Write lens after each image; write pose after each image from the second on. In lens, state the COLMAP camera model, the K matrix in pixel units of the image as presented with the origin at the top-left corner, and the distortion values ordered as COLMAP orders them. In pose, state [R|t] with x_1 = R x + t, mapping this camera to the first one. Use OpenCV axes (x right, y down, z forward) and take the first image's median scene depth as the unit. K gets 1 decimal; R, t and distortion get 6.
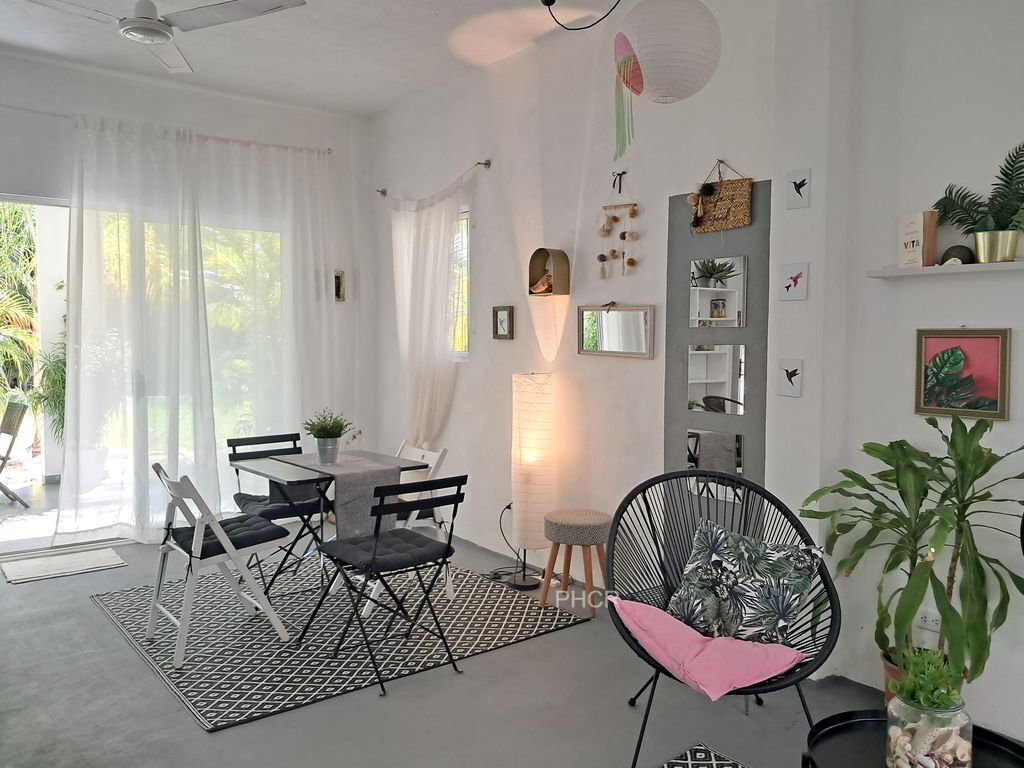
lens RADIAL K [[812.8, 0, 516.1], [0, 812.8, 381.0], [0, 0, 1]] dist [0.003149, 0.000194]
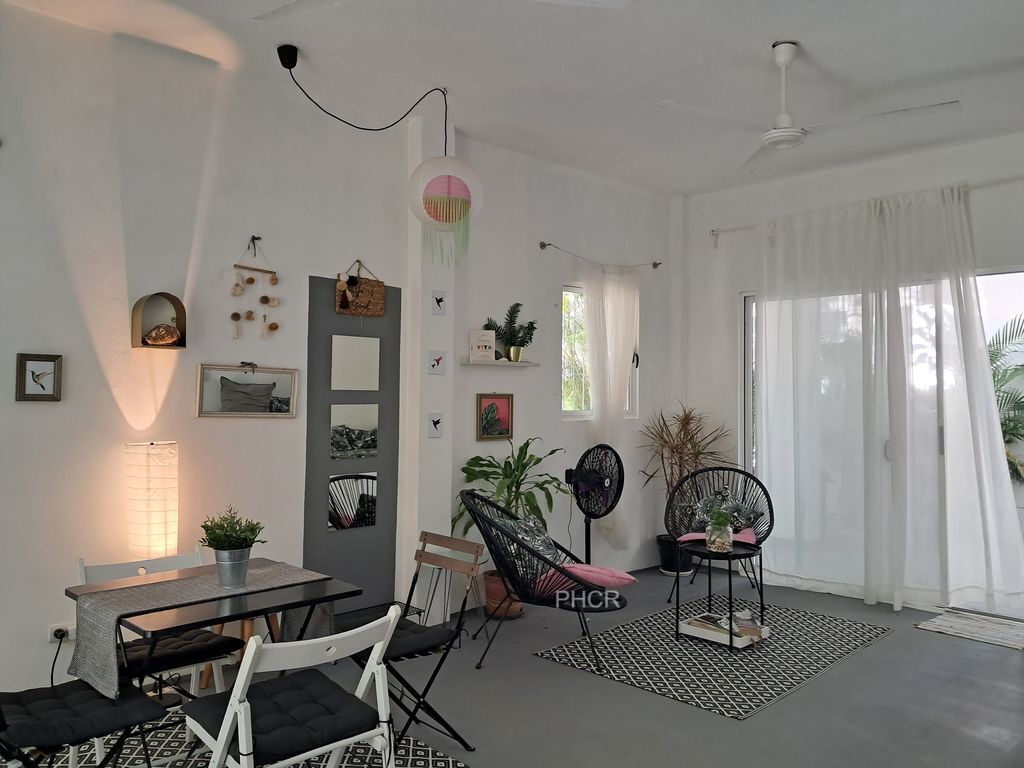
lens RADIAL K [[812.8, 0, 516.1], [0, 812.8, 381.0], [0, 0, 1]] dist [0.003149, 0.000194]
pose [[-0.138962, 0.018834, 0.990119, -0.965847], [0.051121, 0.998623, -0.011821, -0.048820], [-0.988977, 0.048973, -0.139733, 0.863231]]
